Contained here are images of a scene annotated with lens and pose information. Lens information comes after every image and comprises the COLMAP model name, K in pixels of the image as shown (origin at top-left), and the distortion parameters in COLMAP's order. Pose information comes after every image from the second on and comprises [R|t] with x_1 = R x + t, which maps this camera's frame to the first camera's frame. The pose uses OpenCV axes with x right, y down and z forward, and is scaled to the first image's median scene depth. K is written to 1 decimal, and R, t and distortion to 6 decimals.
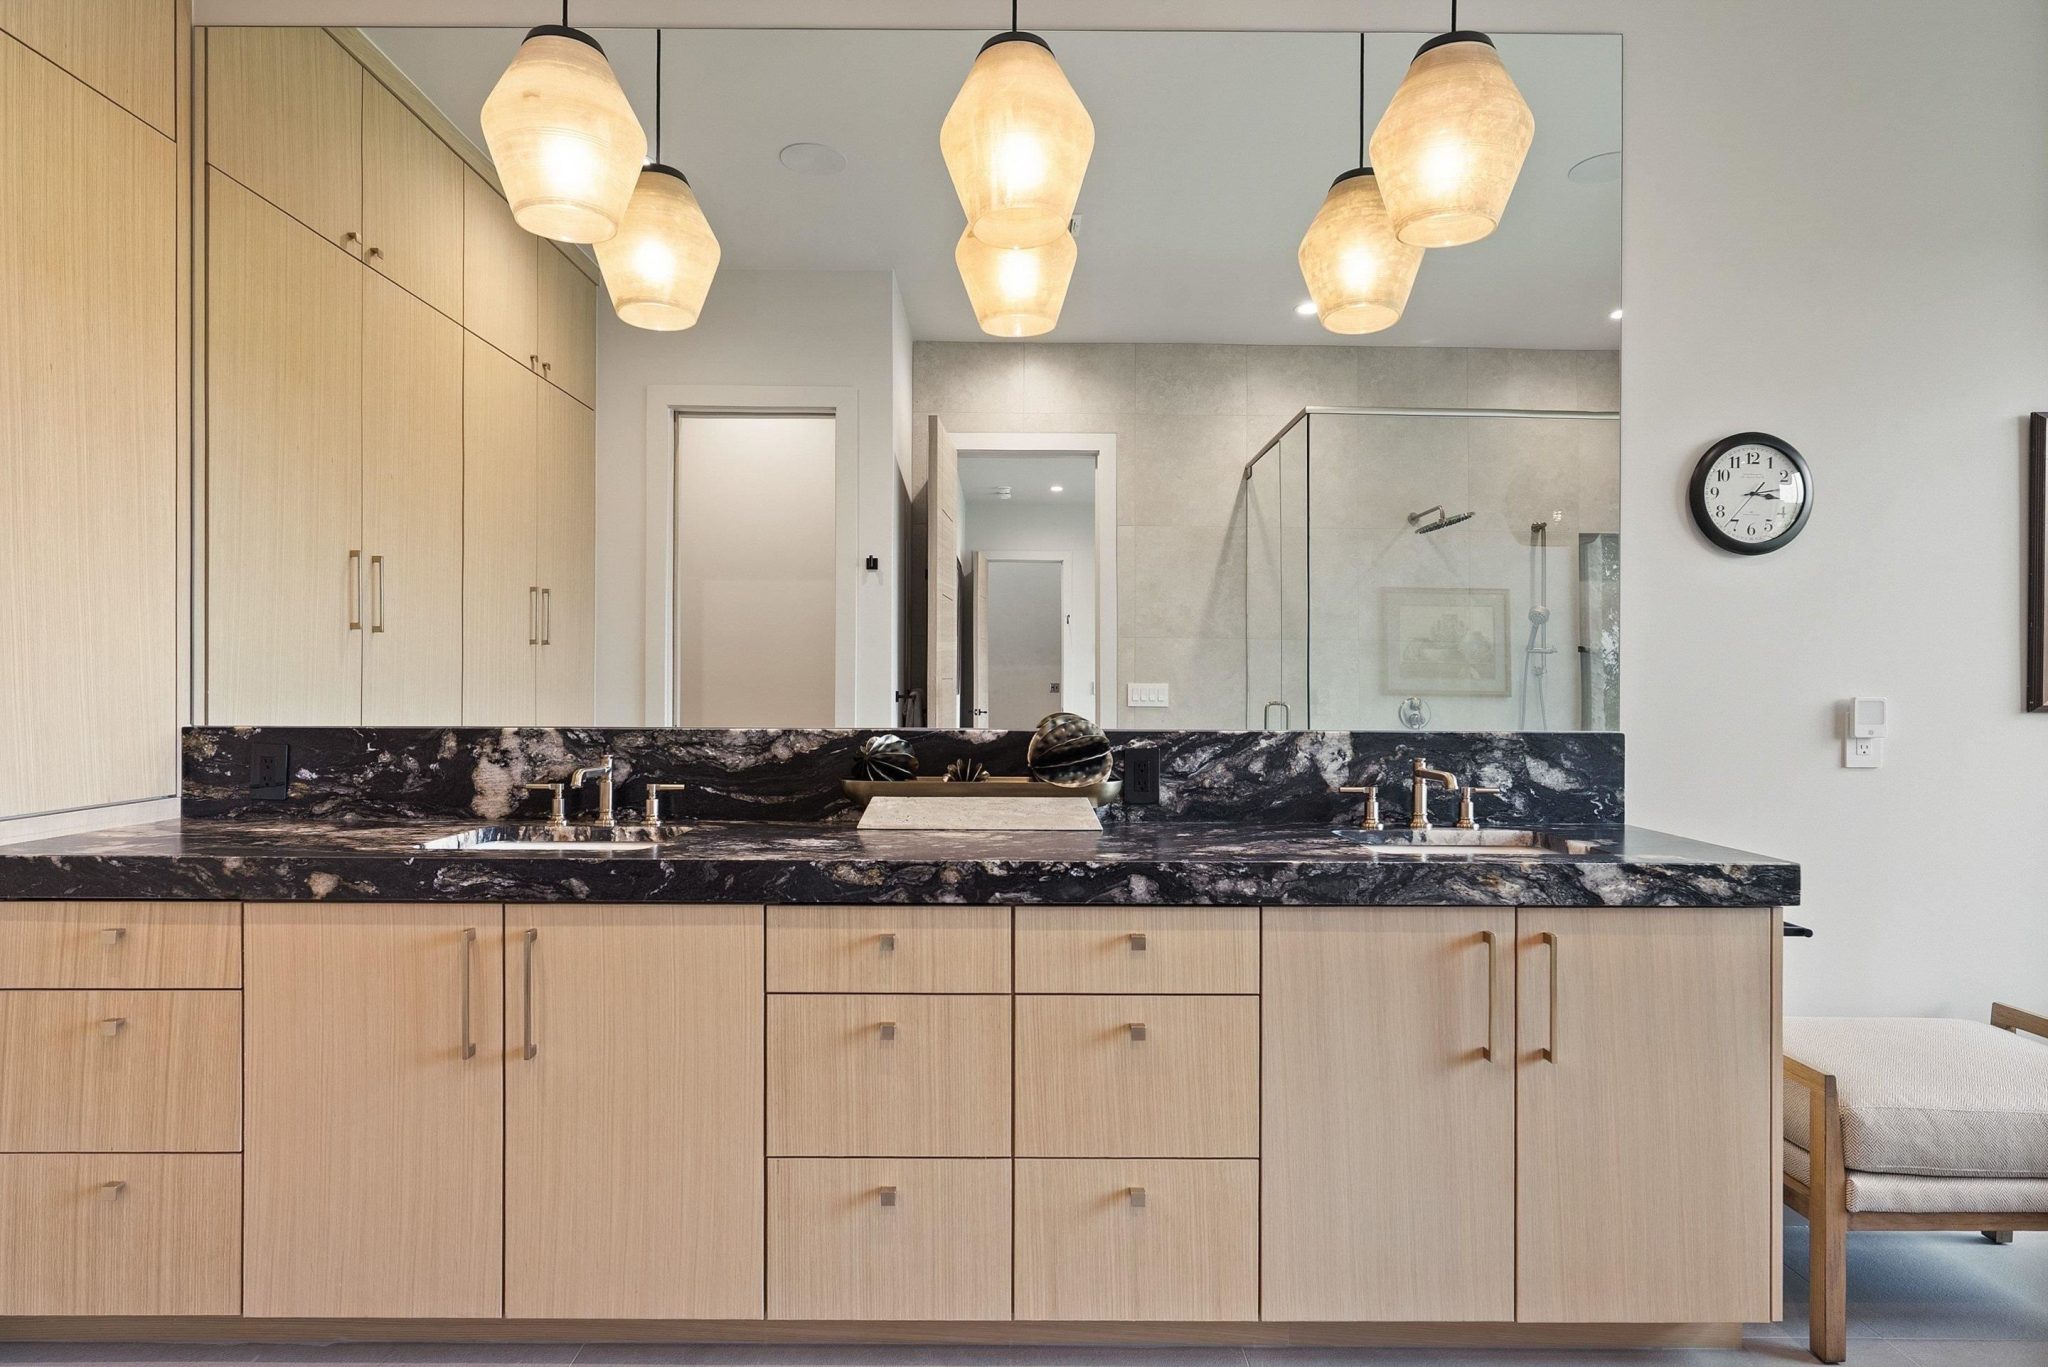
lens RADIAL K [[1121.9, 0, 1024.5], [0, 1121.9, 686.5], [0, 0, 1]] dist [0.002373, -0.000432]
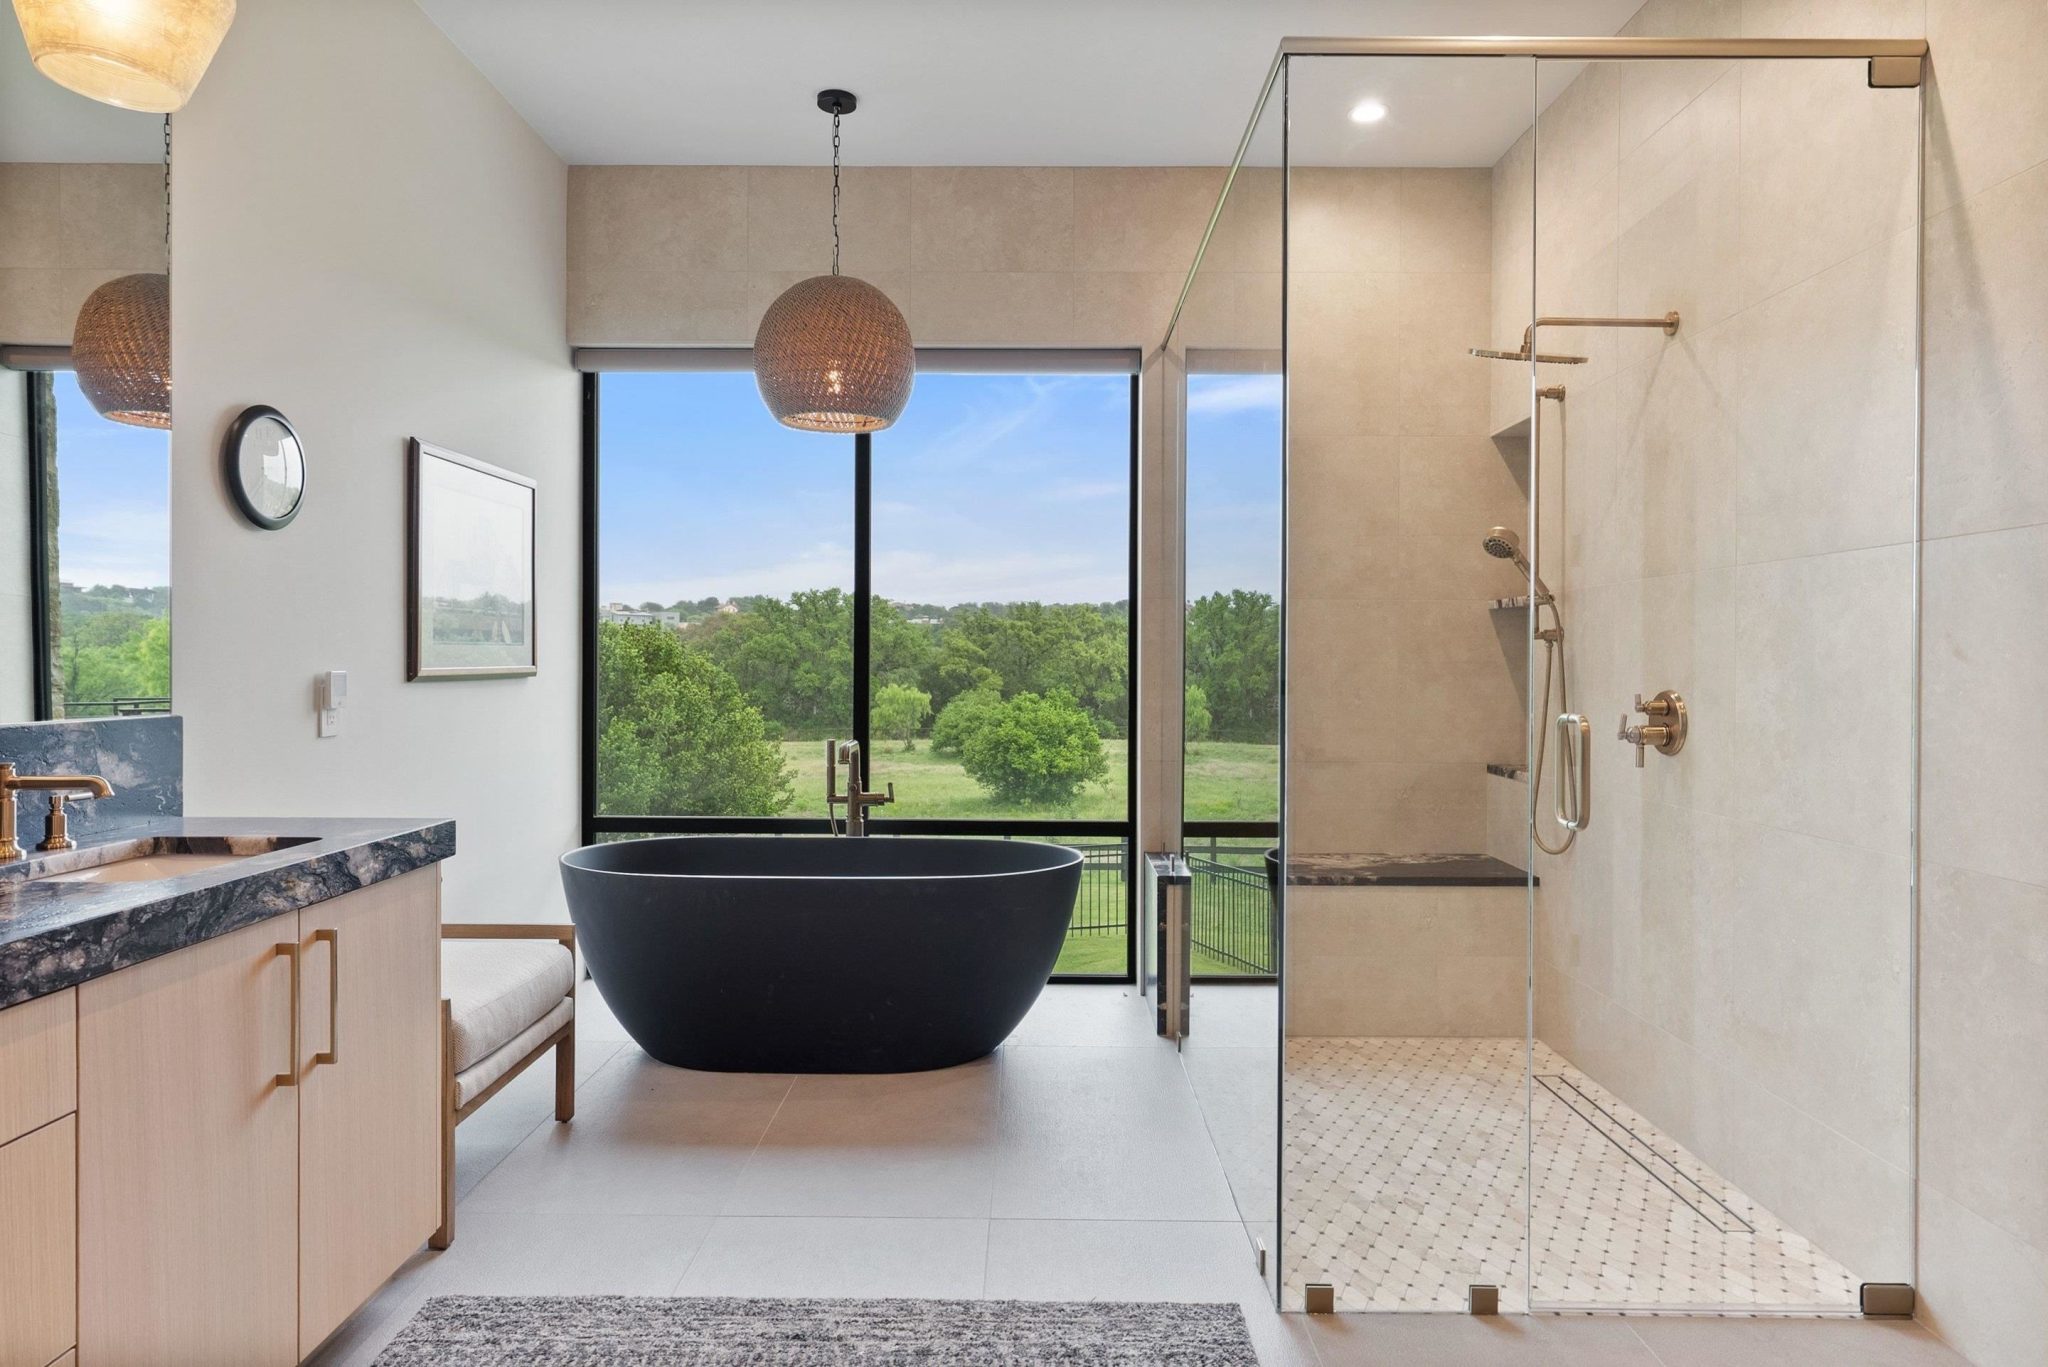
lens RADIAL K [[1226.4, 0, 1026.1], [0, 1226.4, 672.8], [0, 0, 1]] dist [0.006891, 0.001439]
pose [[0.006640, -0.015390, 0.999860, -0.556704], [-0.002453, 0.999878, 0.015407, -0.011636], [-0.999975, -0.002555, 0.006601, 0.406639]]
